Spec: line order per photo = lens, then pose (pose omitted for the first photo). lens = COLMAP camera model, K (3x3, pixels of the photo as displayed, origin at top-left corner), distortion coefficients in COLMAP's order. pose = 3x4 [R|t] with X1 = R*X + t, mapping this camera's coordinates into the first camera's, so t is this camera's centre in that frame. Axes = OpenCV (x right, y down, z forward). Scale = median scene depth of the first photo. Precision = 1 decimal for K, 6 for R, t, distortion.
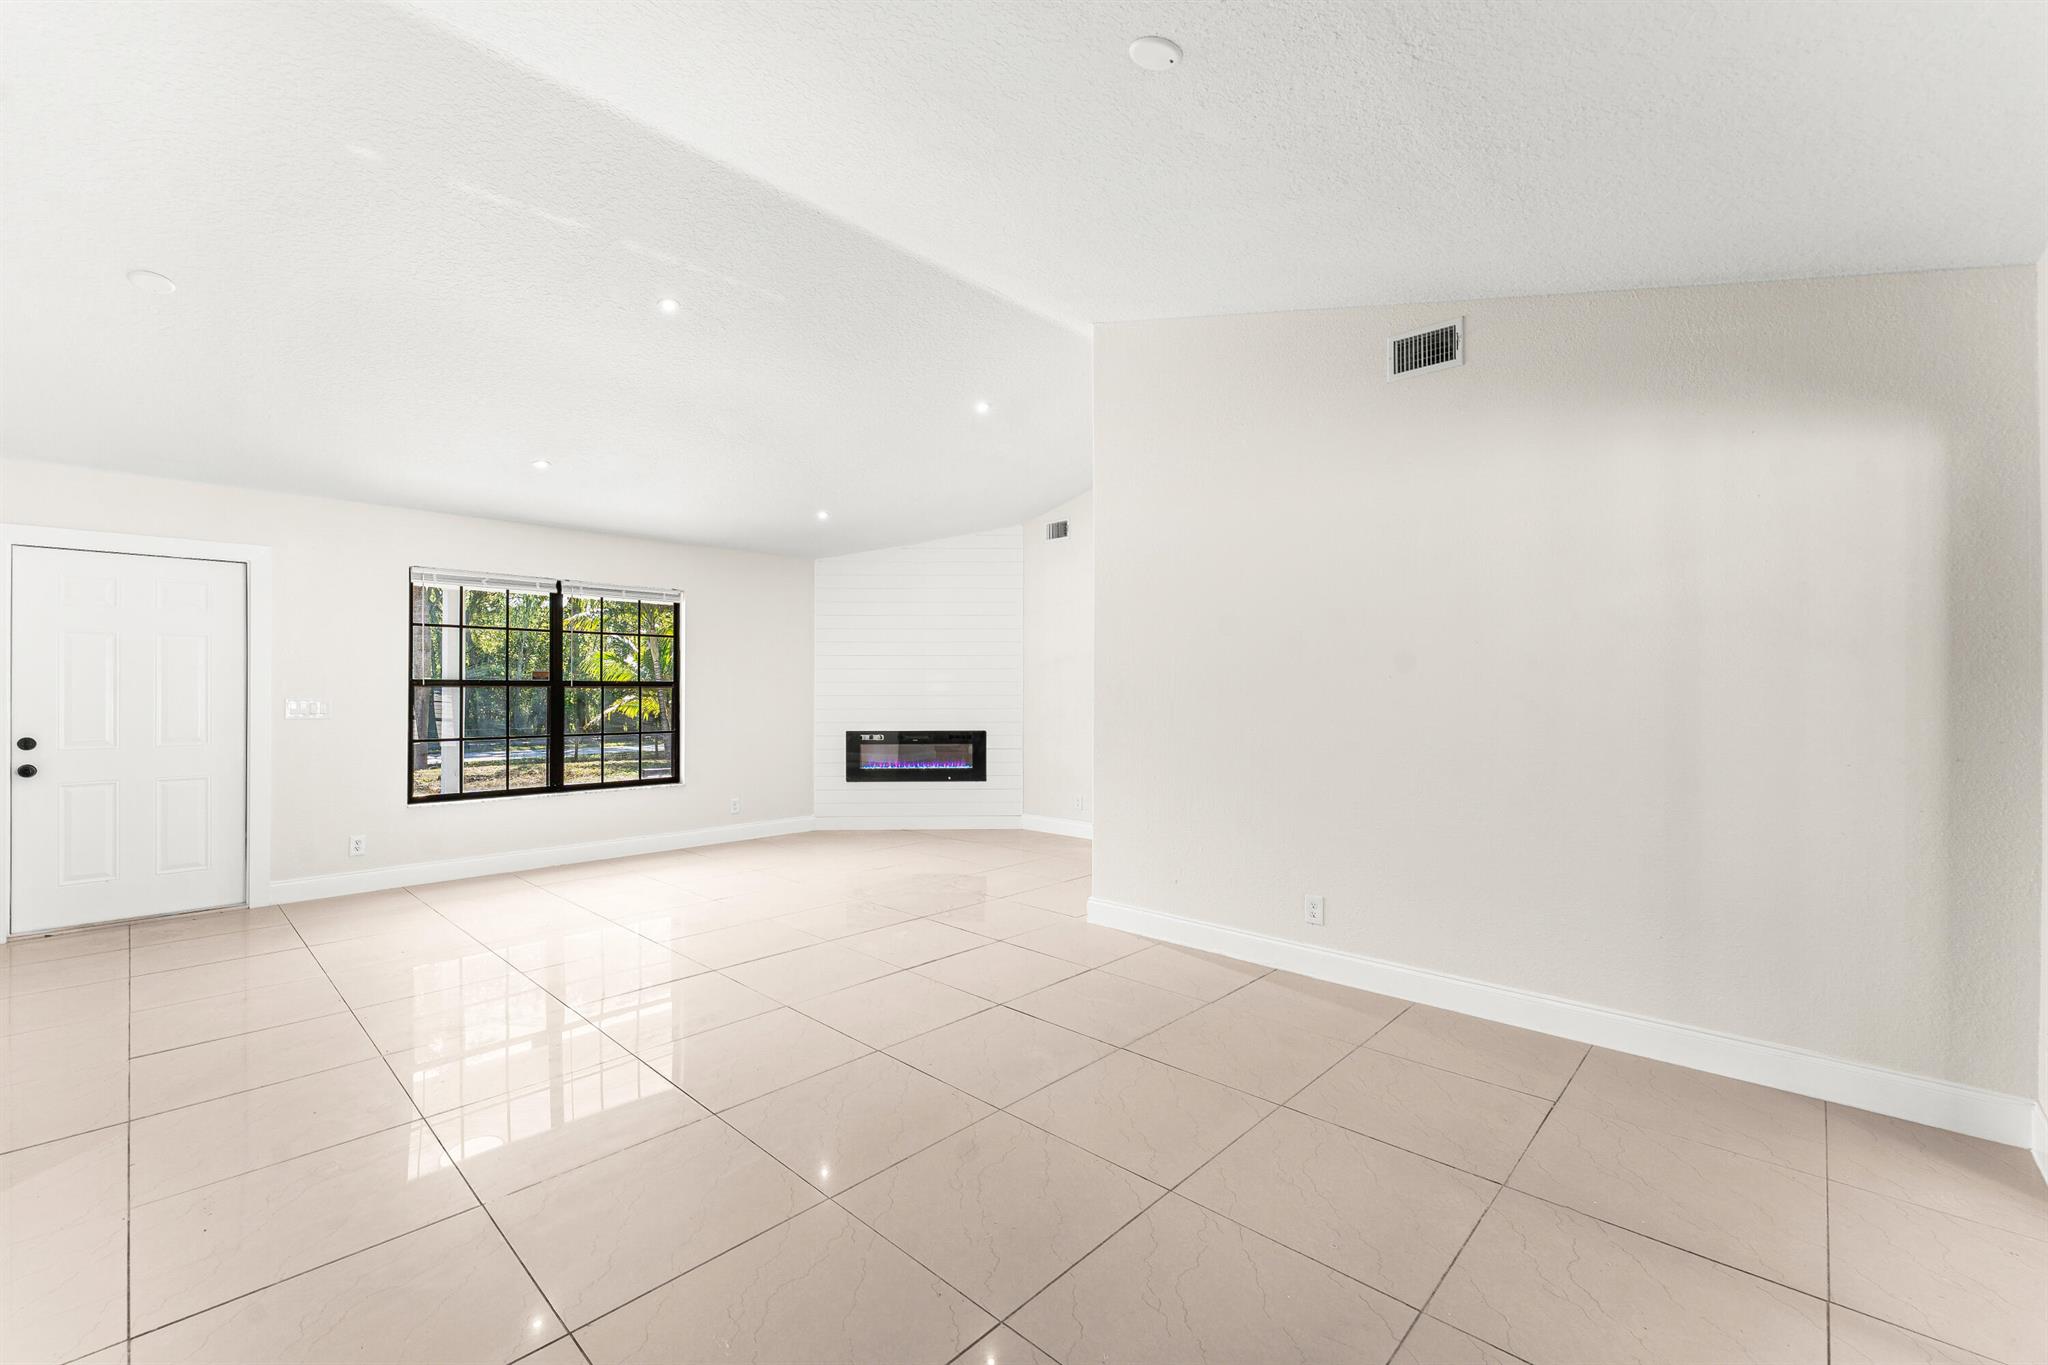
lens RADIAL K [[845.9, 0, 1022.4], [0, 845.9, 694.6], [0, 0, 1]] dist [-0.000287, 0.000057]
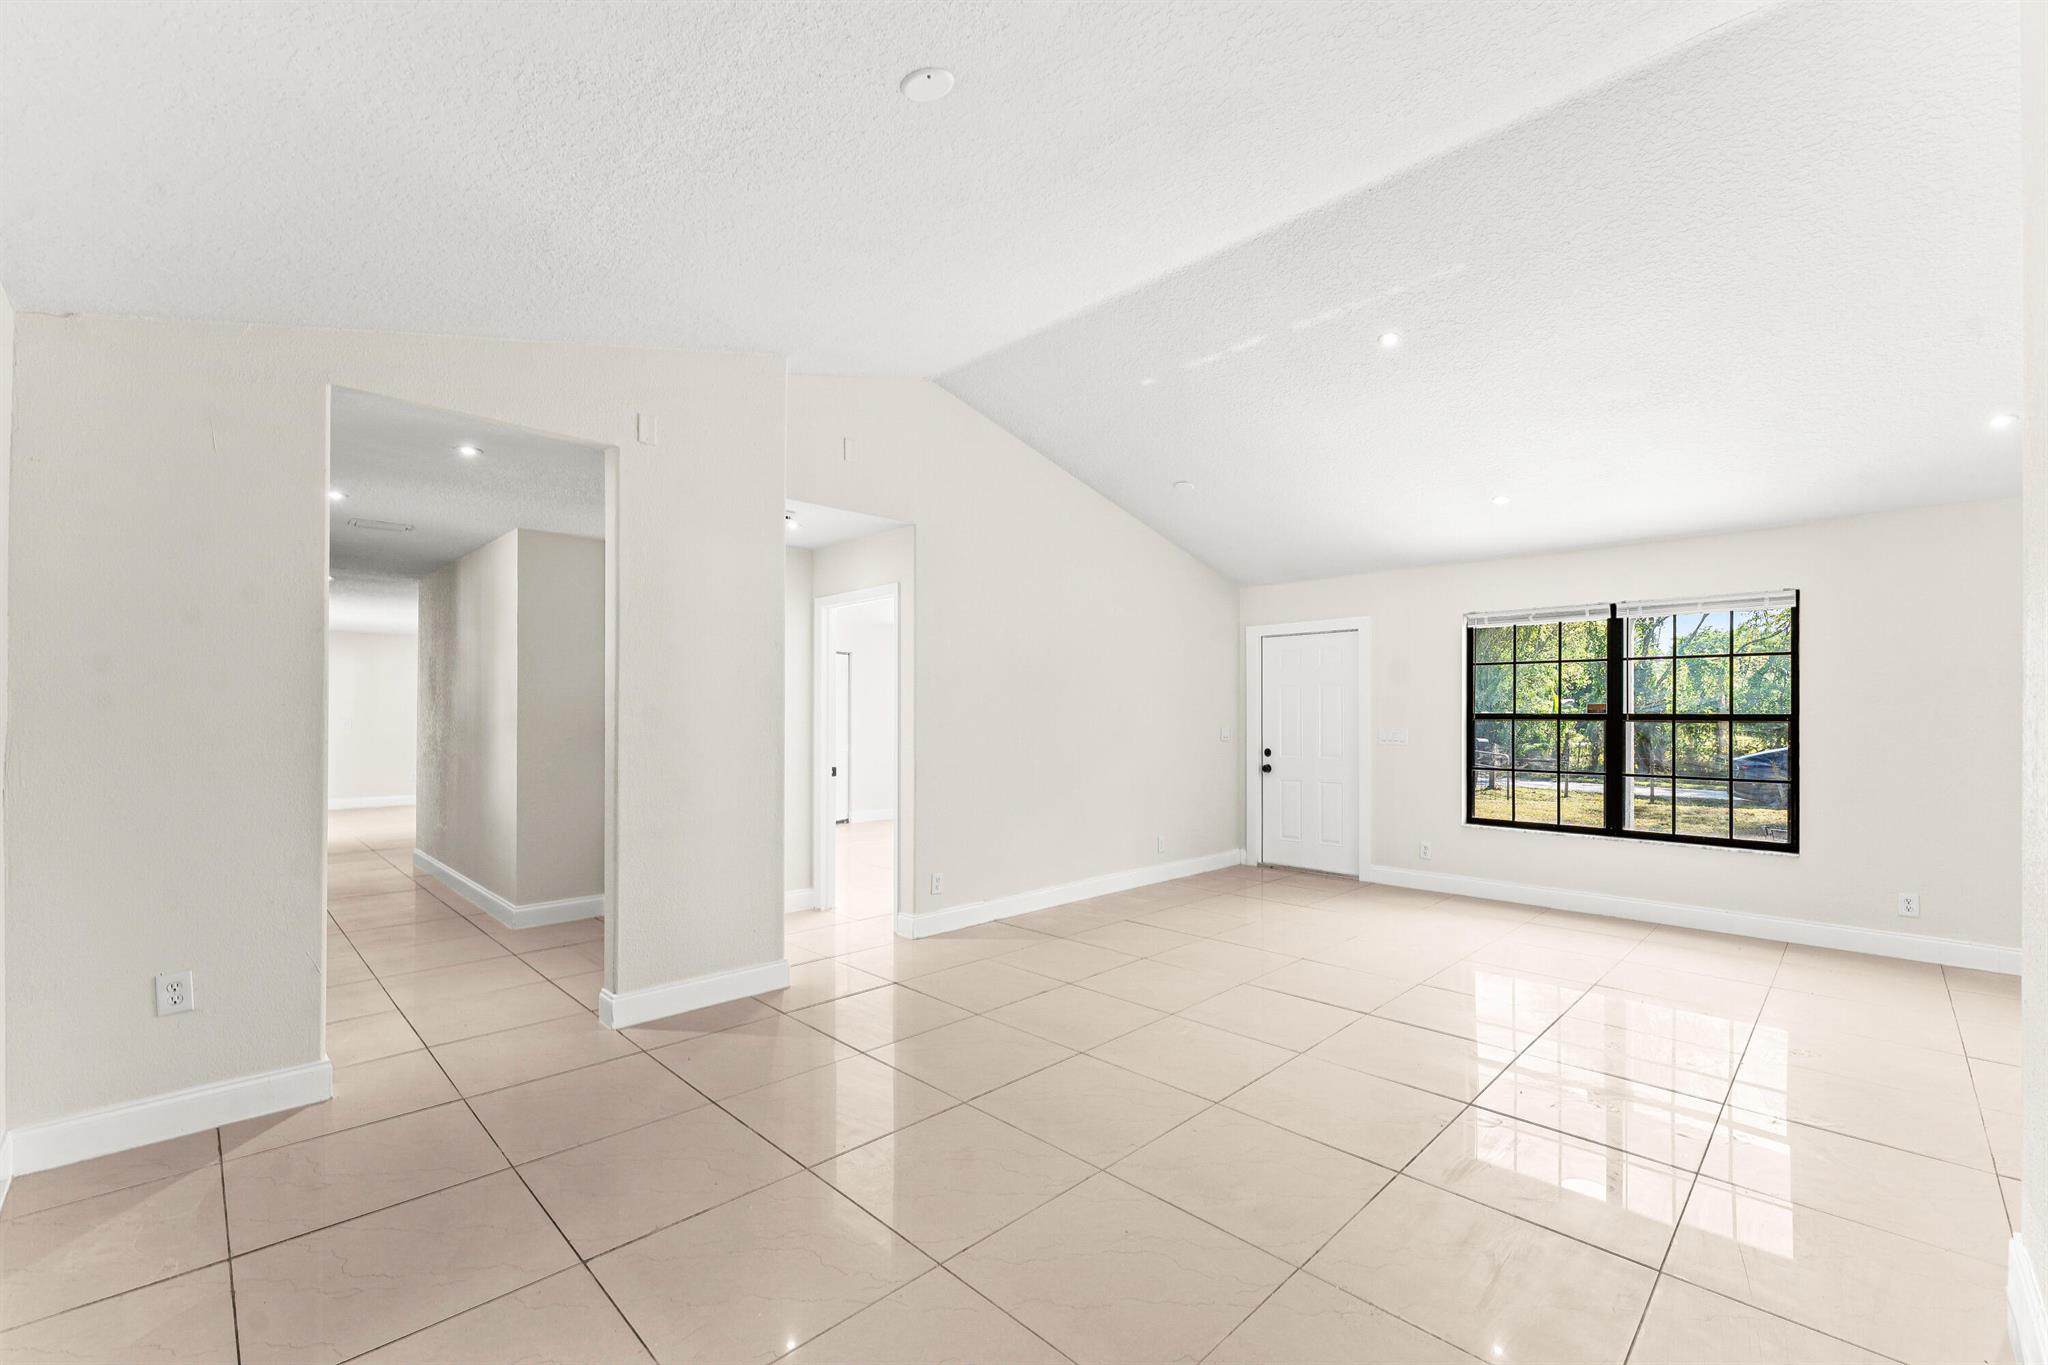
lens RADIAL K [[845.9, 0, 1022.4], [0, 845.9, 694.6], [0, 0, 1]] dist [-0.000287, 0.000057]
pose [[-0.032731, -0.029223, -0.999037, 0.352019], [-0.014261, 0.999484, -0.028769, -0.001368], [0.999362, 0.013306, -0.033131, 0.361060]]
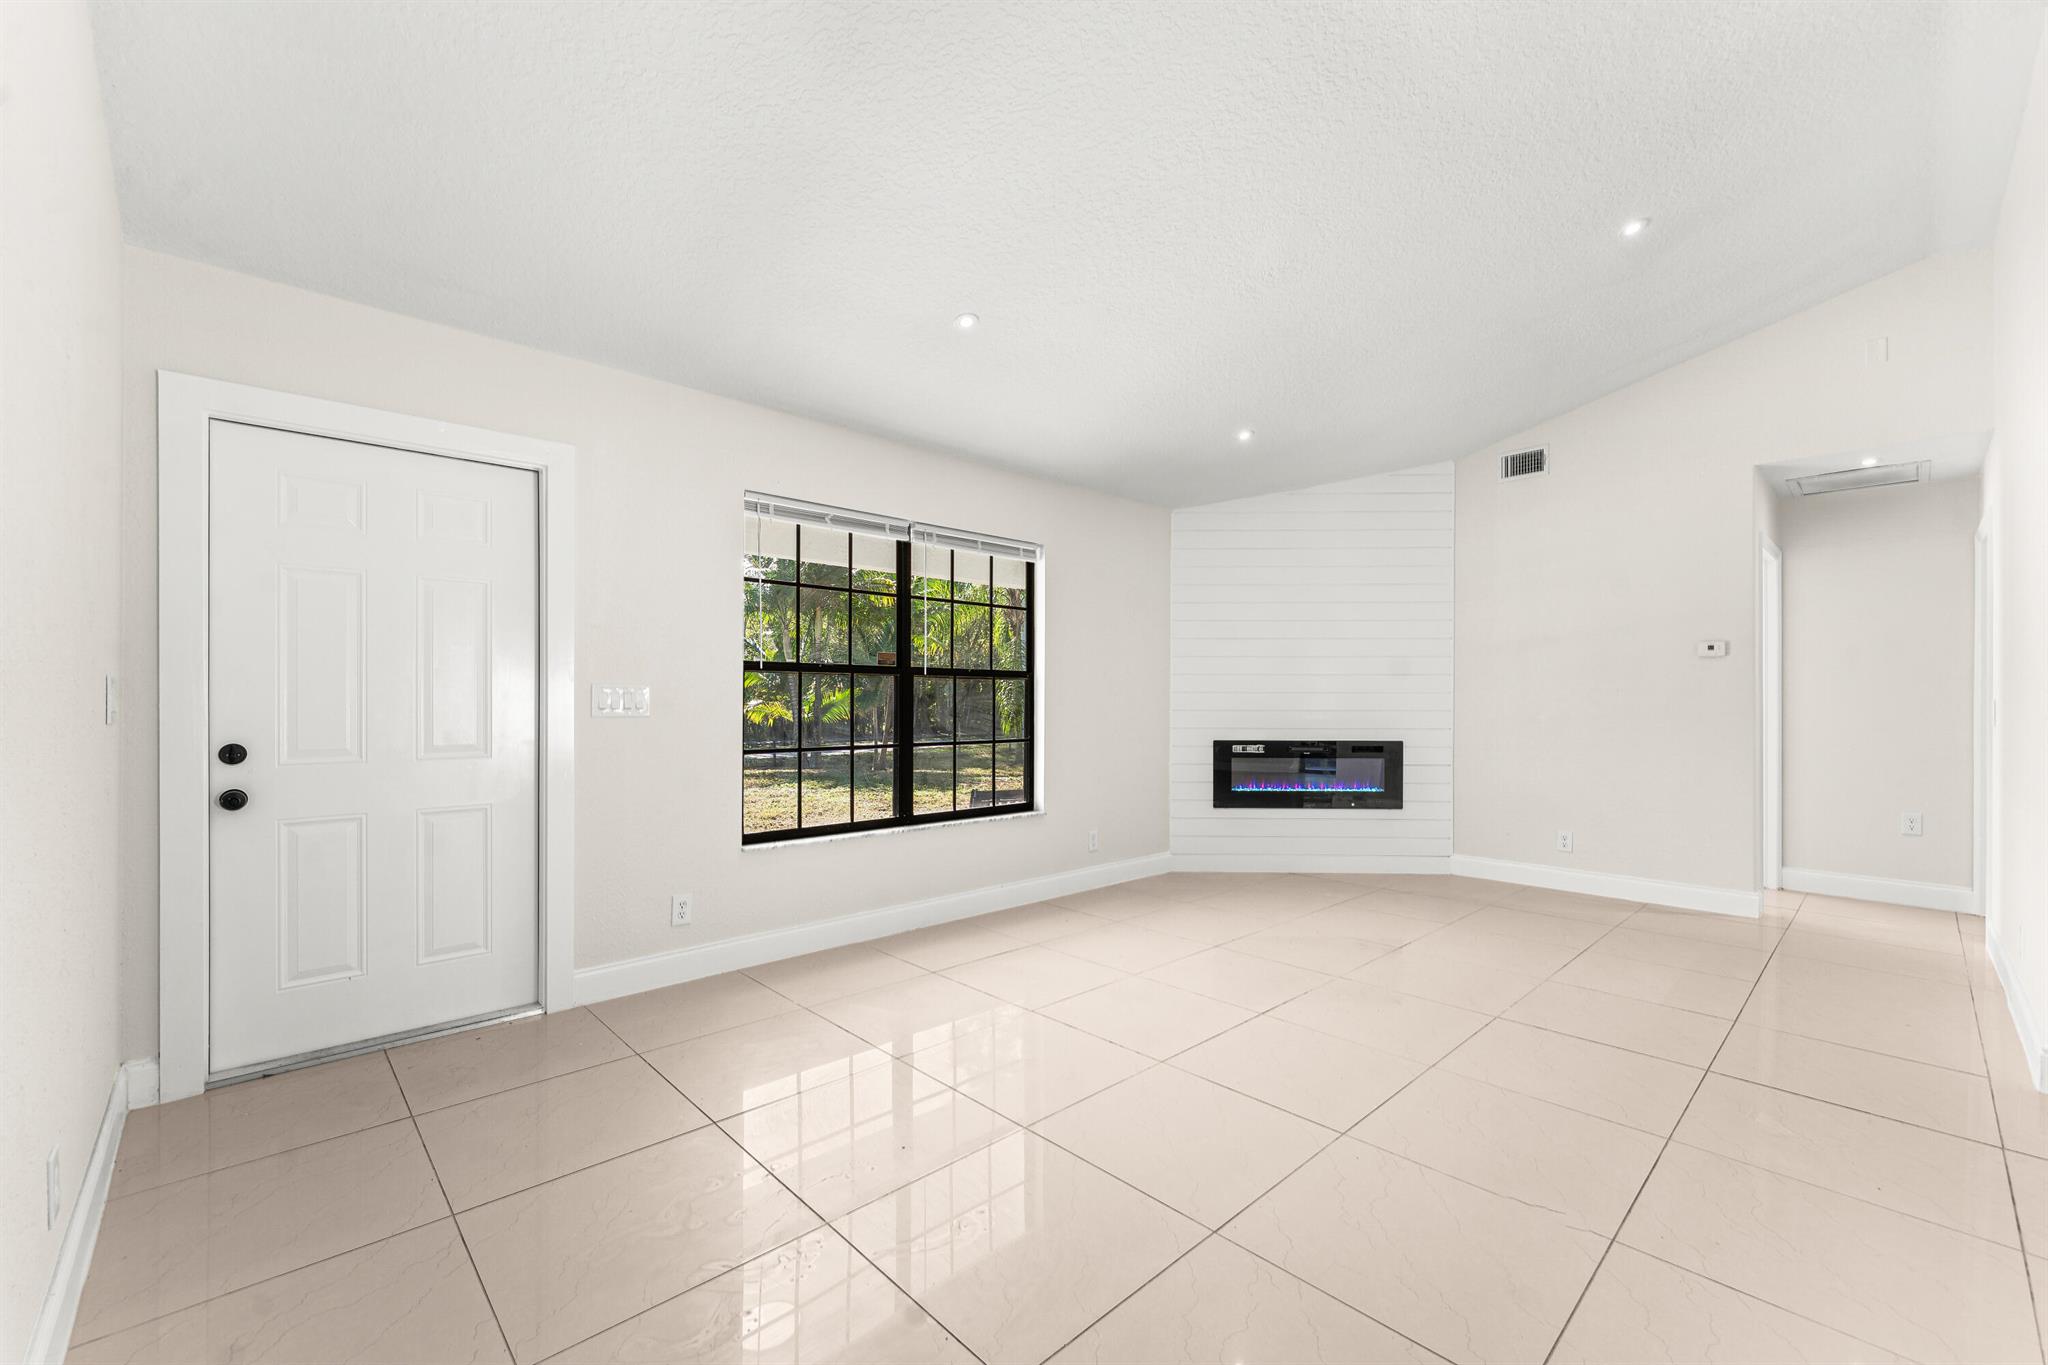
lens RADIAL K [[829.0, 0, 1017.3], [0, 829.0, 712.8], [0, 0, 1]] dist [0.000643, -0.000042]
pose [[0.997789, 0.004461, -0.066317, -0.379293], [-0.003768, 0.999937, 0.010564, 0.013517], [0.066360, -0.010291, 0.997743, 0.293478]]
